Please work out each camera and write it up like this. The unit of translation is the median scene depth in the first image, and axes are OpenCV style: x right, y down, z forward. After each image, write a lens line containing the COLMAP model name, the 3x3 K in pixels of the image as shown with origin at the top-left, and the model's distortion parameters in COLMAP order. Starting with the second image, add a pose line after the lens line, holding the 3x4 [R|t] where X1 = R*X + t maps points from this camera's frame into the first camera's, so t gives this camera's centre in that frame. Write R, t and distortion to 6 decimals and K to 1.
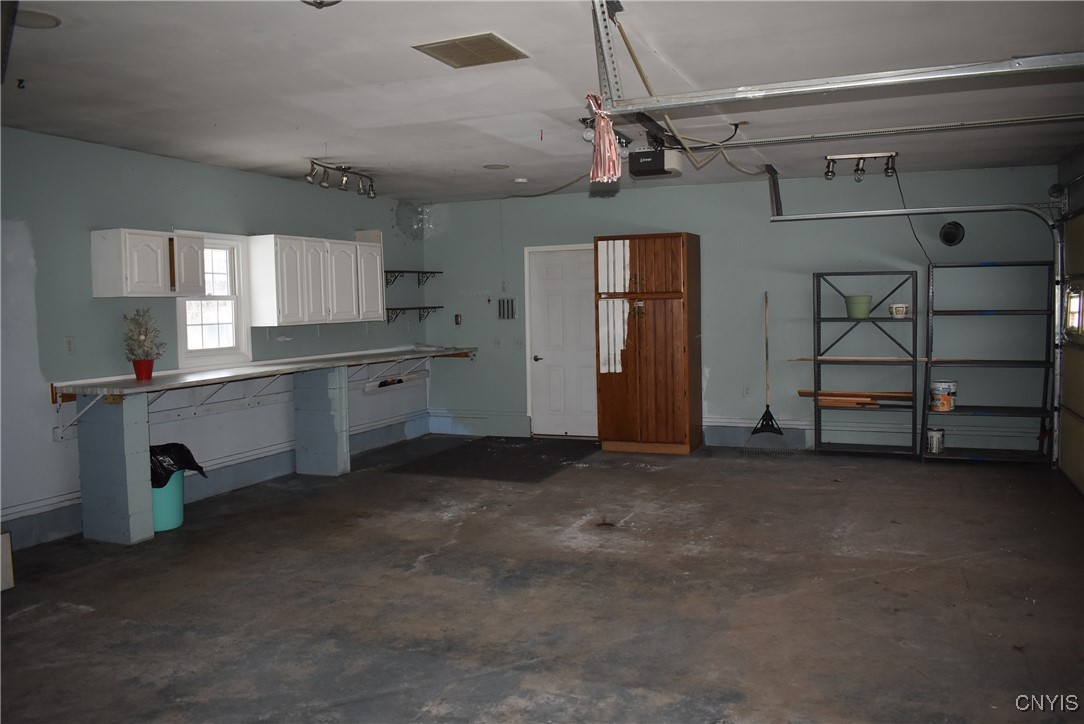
lens RADIAL K [[849.8, 0, 538.7], [0, 849.8, 360.9], [0, 0, 1]] dist [-0.096705, 0.016843]
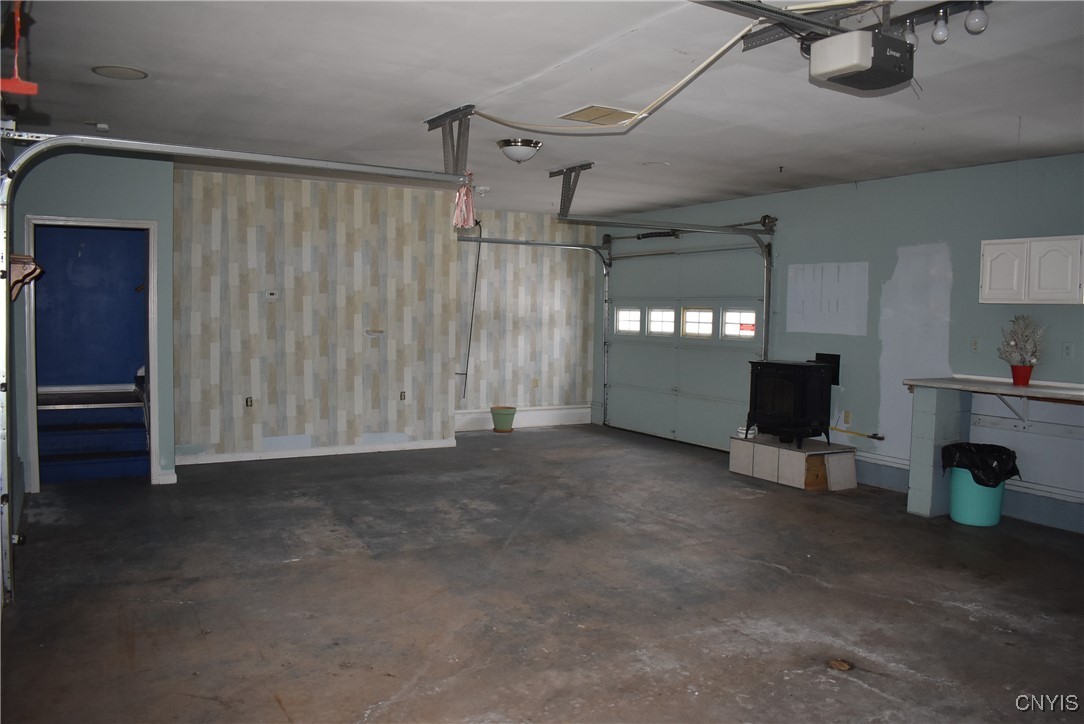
lens RADIAL K [[849.8, 0, 540.2], [0, 849.8, 363.6], [0, 0, 1]] dist [-0.096705, 0.016843]
pose [[-0.609253, 0.055651, -0.791020, 0.824083], [-0.061717, 0.991181, 0.117268, -0.104234], [0.790570, 0.120265, -0.600446, 1.386659]]
